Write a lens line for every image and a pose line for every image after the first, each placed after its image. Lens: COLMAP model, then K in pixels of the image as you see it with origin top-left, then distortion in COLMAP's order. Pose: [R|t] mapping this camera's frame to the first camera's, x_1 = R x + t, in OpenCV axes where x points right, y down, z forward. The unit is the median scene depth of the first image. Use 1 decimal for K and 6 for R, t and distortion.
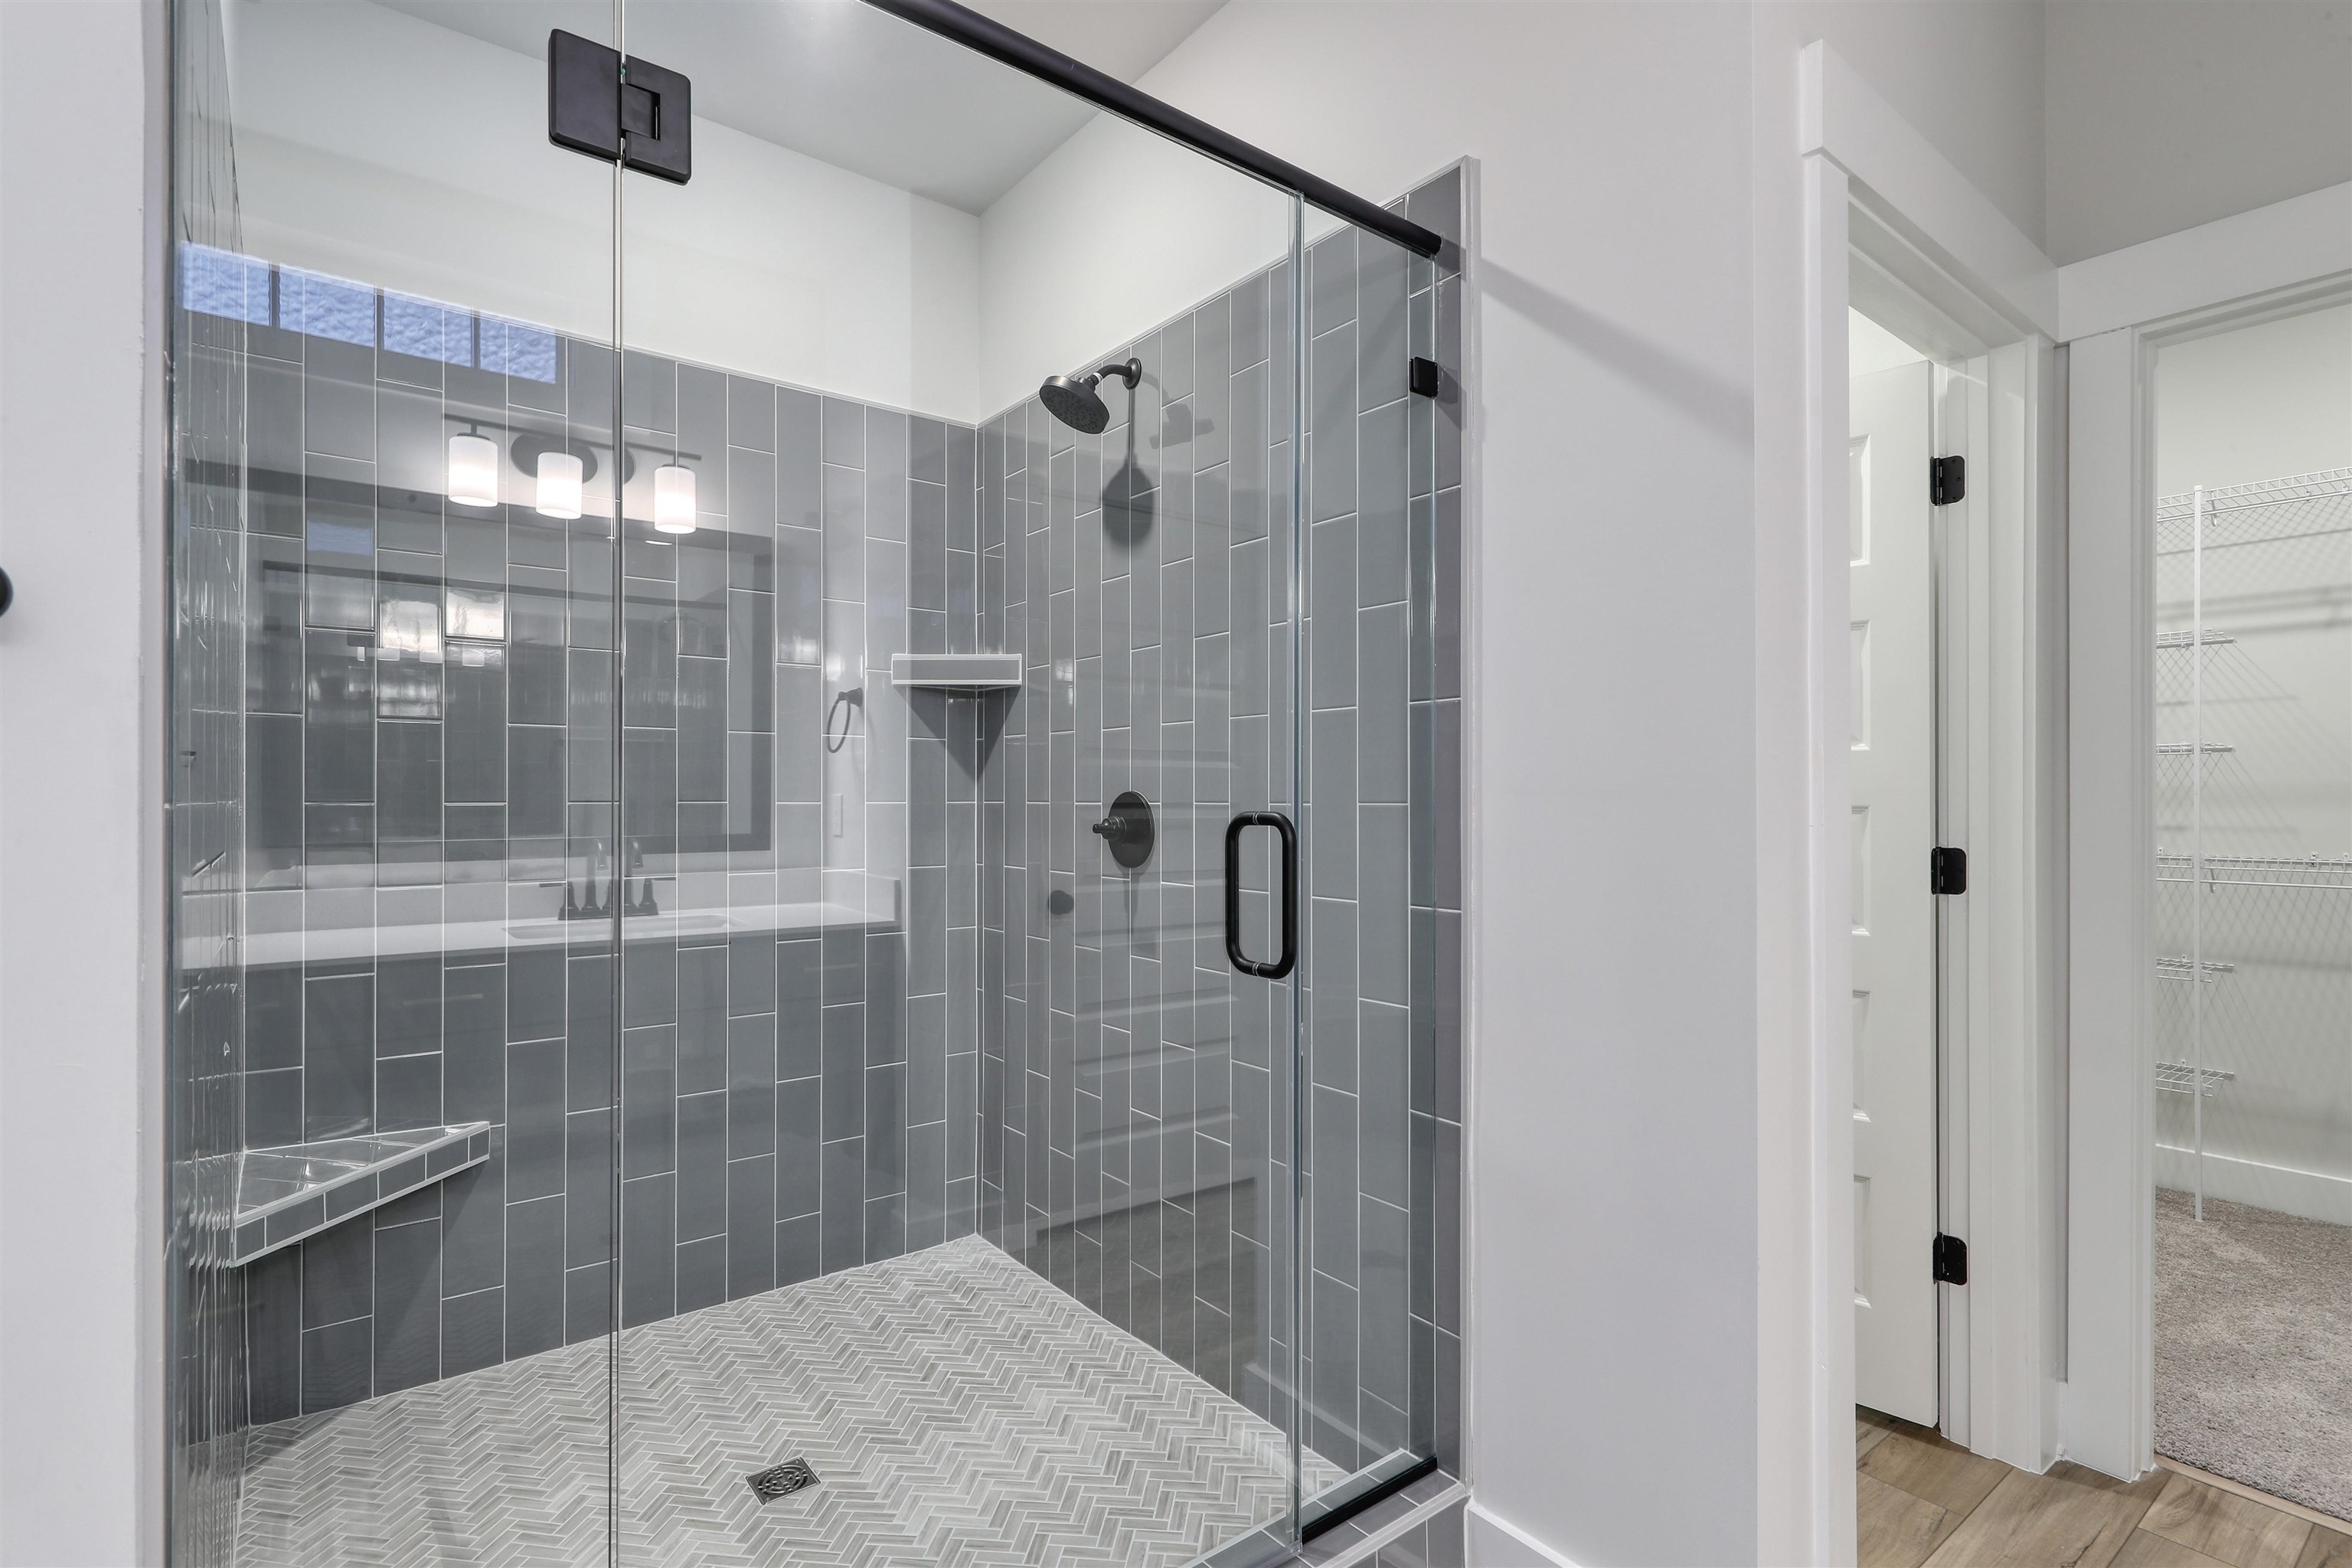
lens RADIAL K [[1112.3, 0, 1169.2], [0, 1112.3, 801.2], [0, 0, 1]] dist [0.003903, 0.000585]
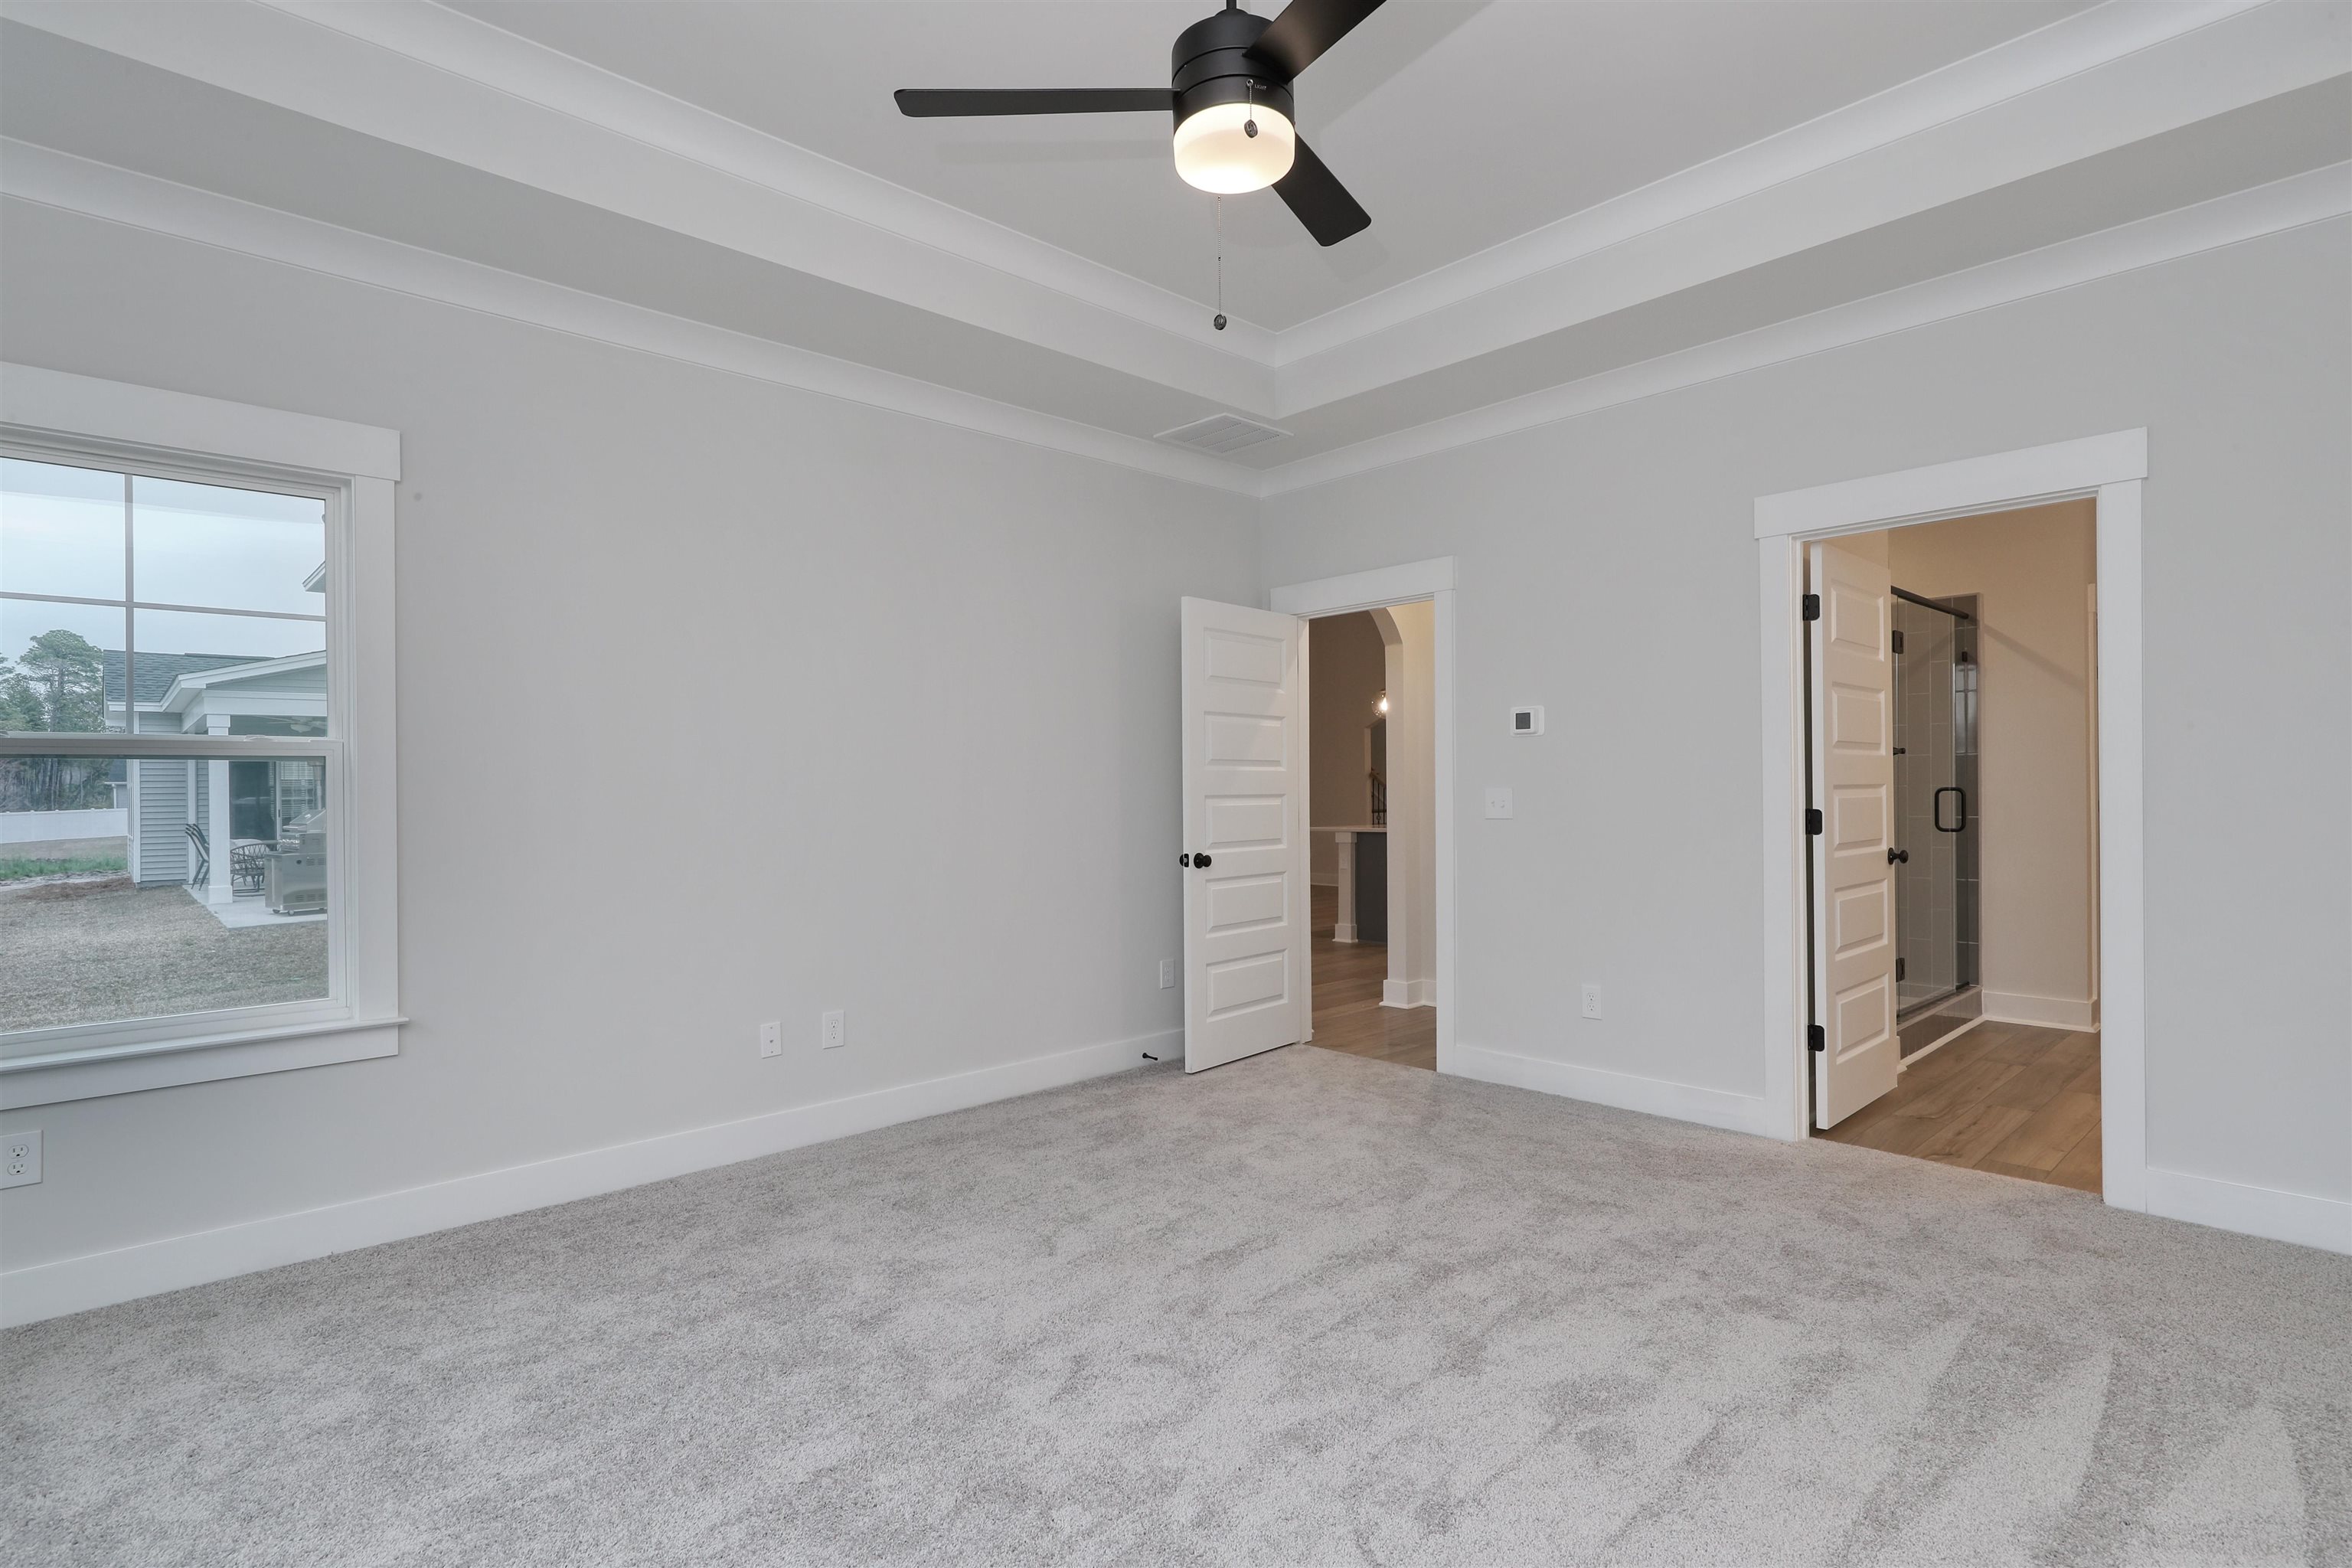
lens RADIAL K [[1187.6, 0, 1182.1], [0, 1187.6, 789.8], [0, 0, 1]] dist [0.000861, -0.000569]
pose [[0.993803, -0.003370, 0.111102, -2.525479], [0.003271, 0.999994, 0.001080, 0.005616], [-0.111105, -0.000710, 0.993808, -2.300620]]
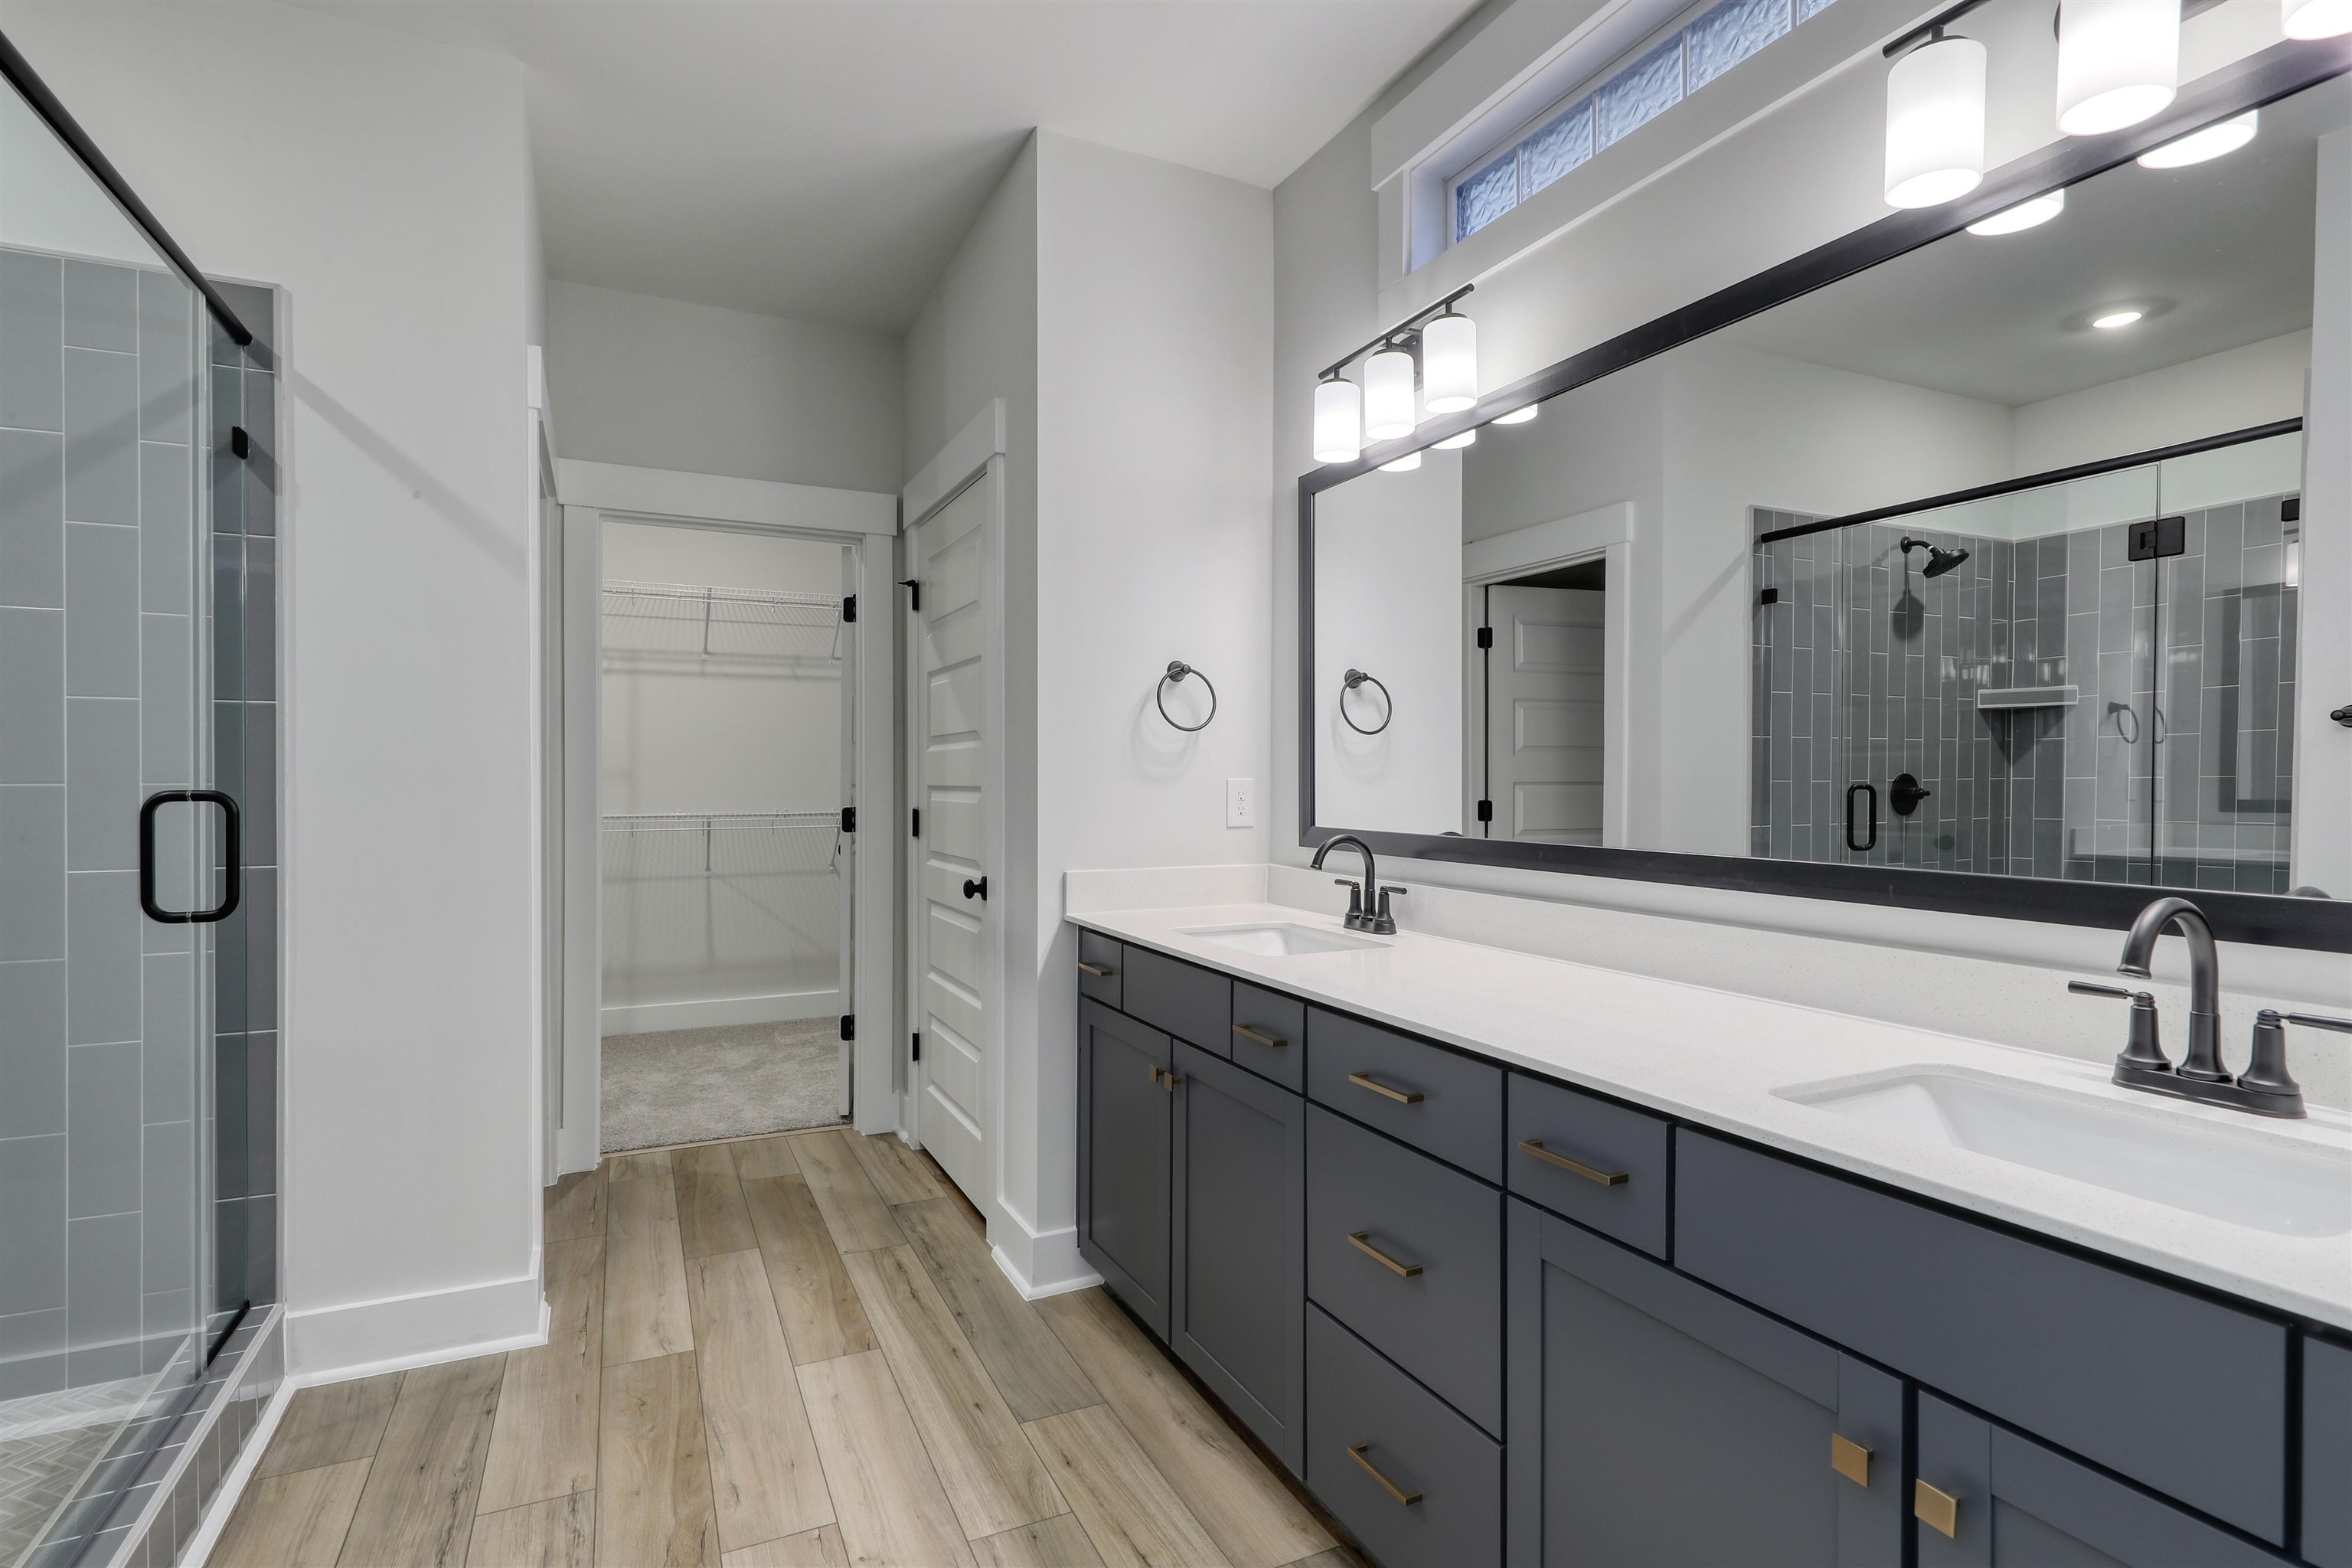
lens RADIAL K [[1187.6, 0, 1185.8], [0, 1187.6, 792.6], [0, 0, 1]] dist [0.000861, -0.000569]
pose [[0.201759, -0.007060, 0.979410, -0.875859], [-0.005731, 0.999948, 0.008389, -0.005083], [-0.979419, -0.007306, 0.201708, -0.316449]]
